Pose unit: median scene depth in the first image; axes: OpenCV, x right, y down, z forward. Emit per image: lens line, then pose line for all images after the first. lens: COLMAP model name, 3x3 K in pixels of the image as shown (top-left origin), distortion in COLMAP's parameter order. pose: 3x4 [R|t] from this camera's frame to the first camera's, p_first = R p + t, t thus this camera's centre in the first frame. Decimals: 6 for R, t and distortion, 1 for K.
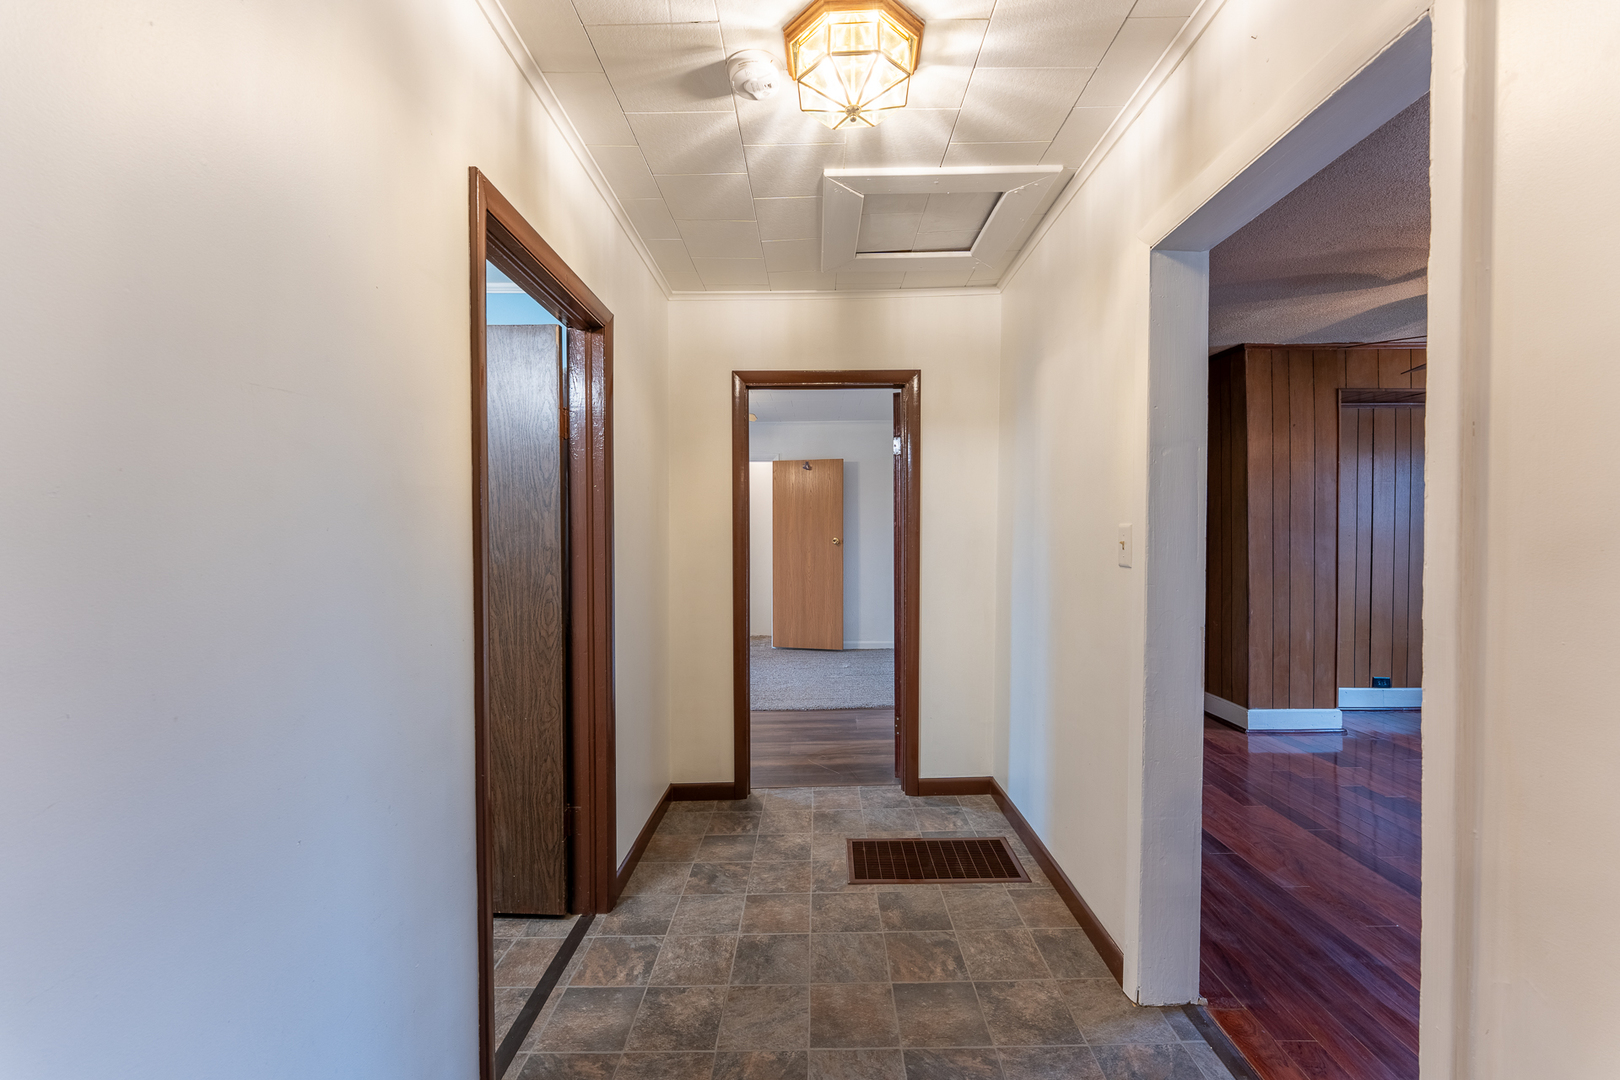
lens RADIAL K [[642.6, 0, 813.9], [0, 642.6, 540.6], [0, 0, 1]] dist [-0.003581, 0.000119]
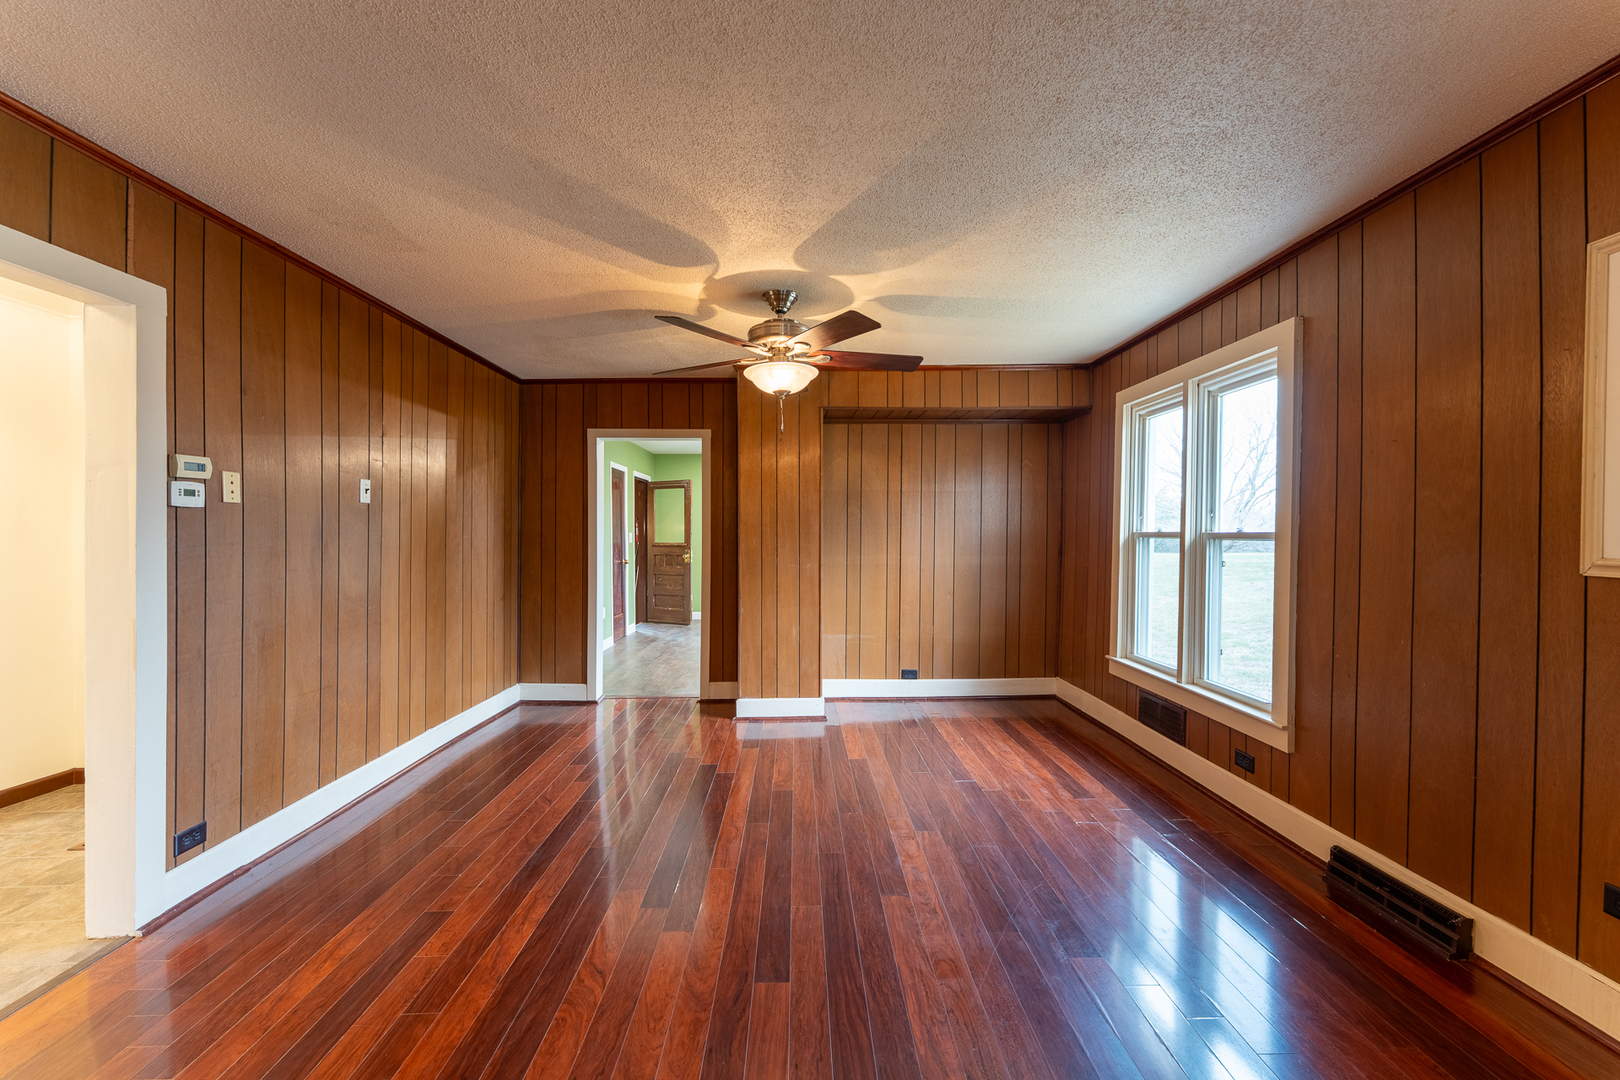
lens RADIAL K [[642.6, 0, 813.9], [0, 642.6, 540.6], [0, 0, 1]] dist [-0.003581, 0.000119]
pose [[0.999221, 0.004172, 0.039230, 0.763526], [-0.004312, 0.999985, 0.003487, -0.011554], [-0.039215, -0.003654, 0.999224, -0.101494]]
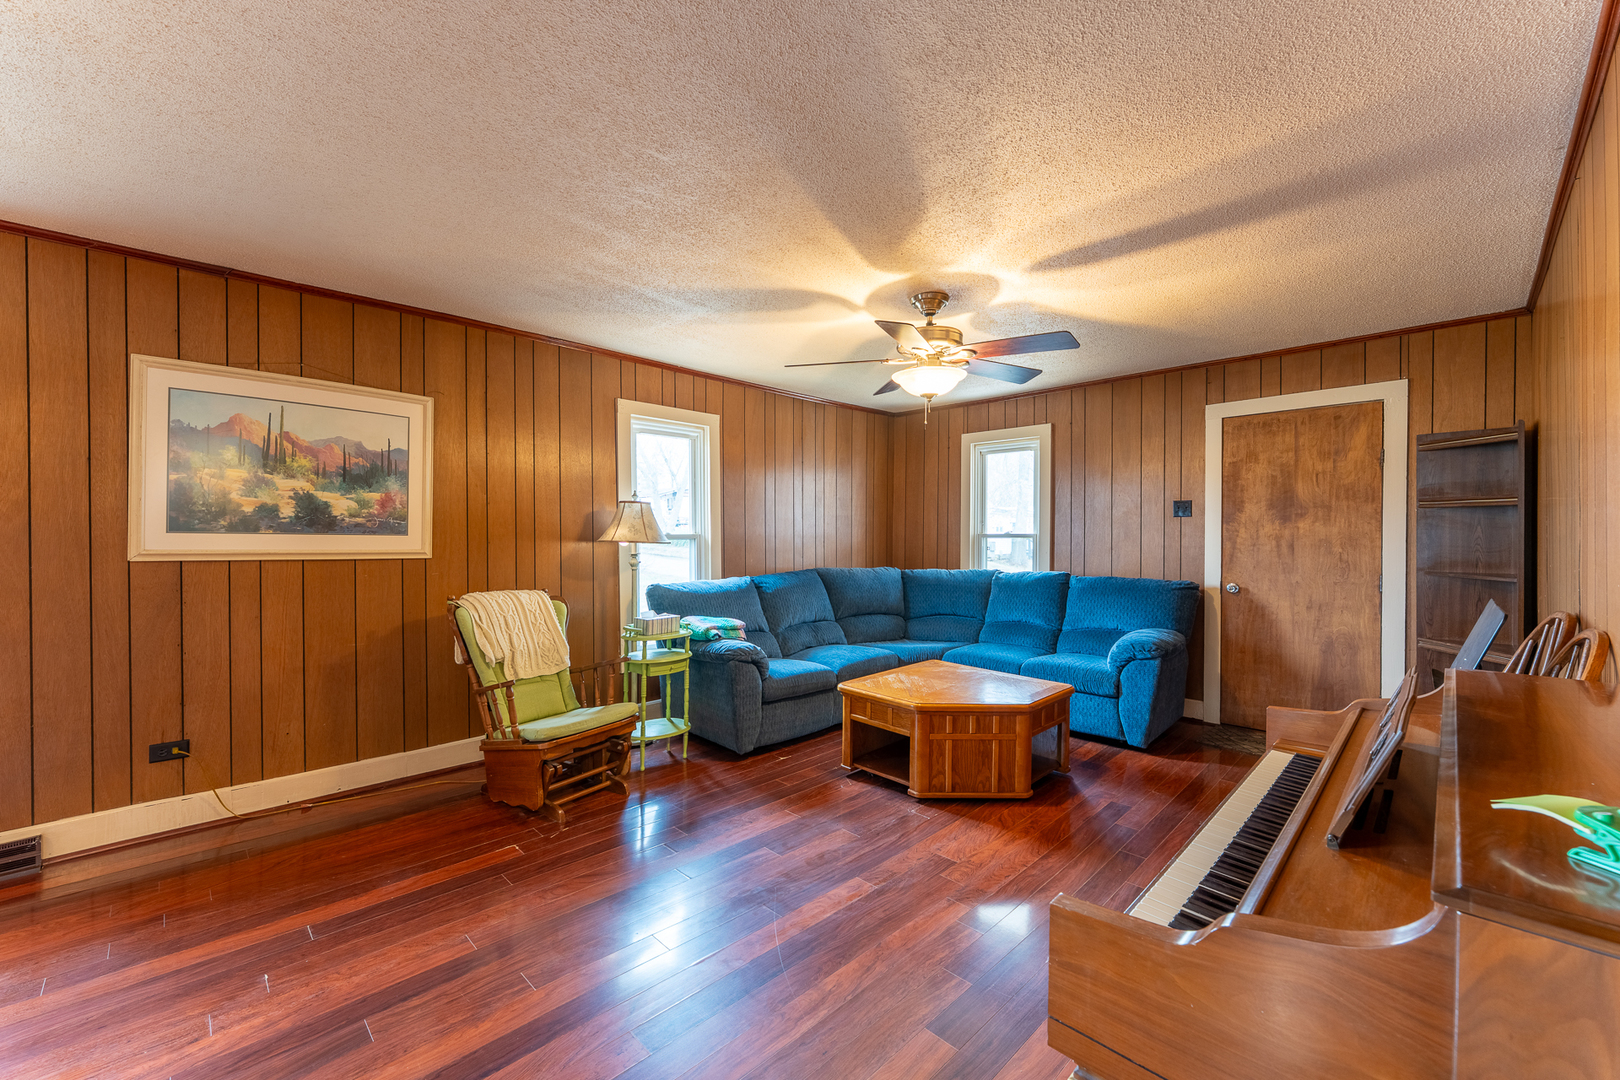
lens RADIAL K [[642.6, 0, 813.9], [0, 642.6, 540.6], [0, 0, 1]] dist [-0.003581, 0.000119]
pose [[-0.712135, -0.002951, 0.702036, 0.315884], [0.006456, 0.999921, 0.010752, -0.013401], [-0.702013, 0.012189, -0.712060, 0.267229]]
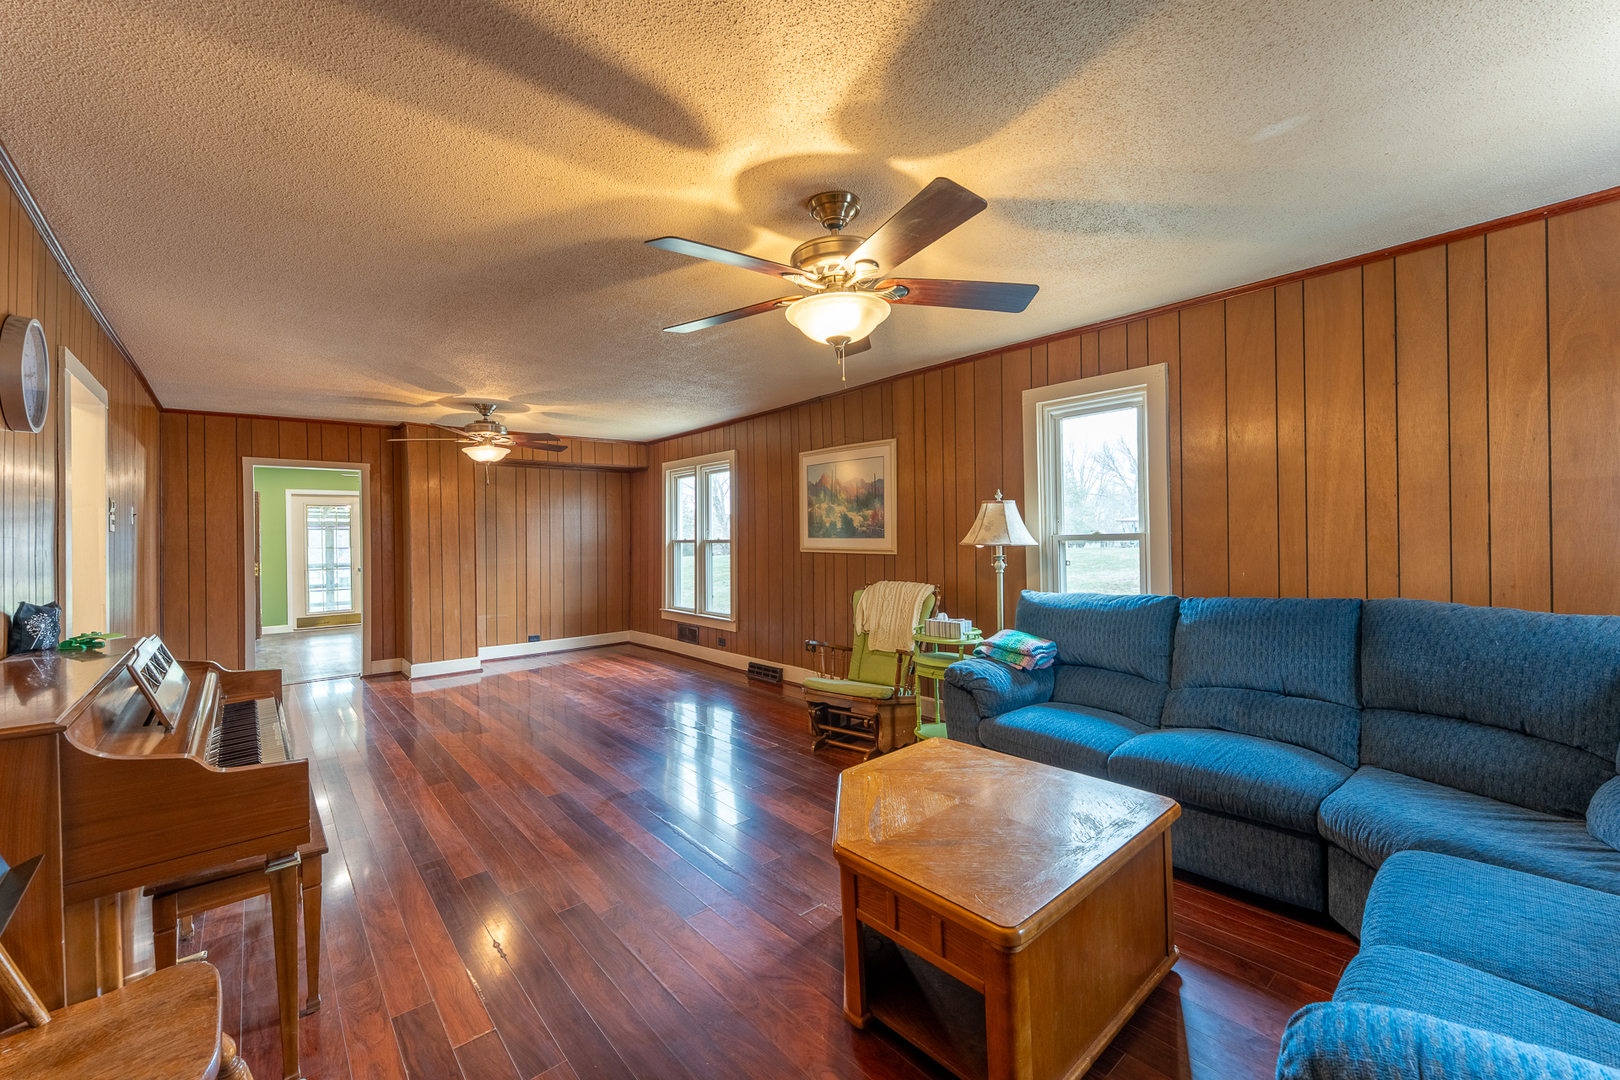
lens RADIAL K [[642.6, 0, 813.9], [0, 642.6, 540.6], [0, 0, 1]] dist [-0.003581, 0.000119]
pose [[0.744533, -0.008295, 0.667535, 0.377599], [0.015111, 0.999876, -0.004430, -0.007274], [-0.667415, 0.013385, 0.744566, -0.754752]]
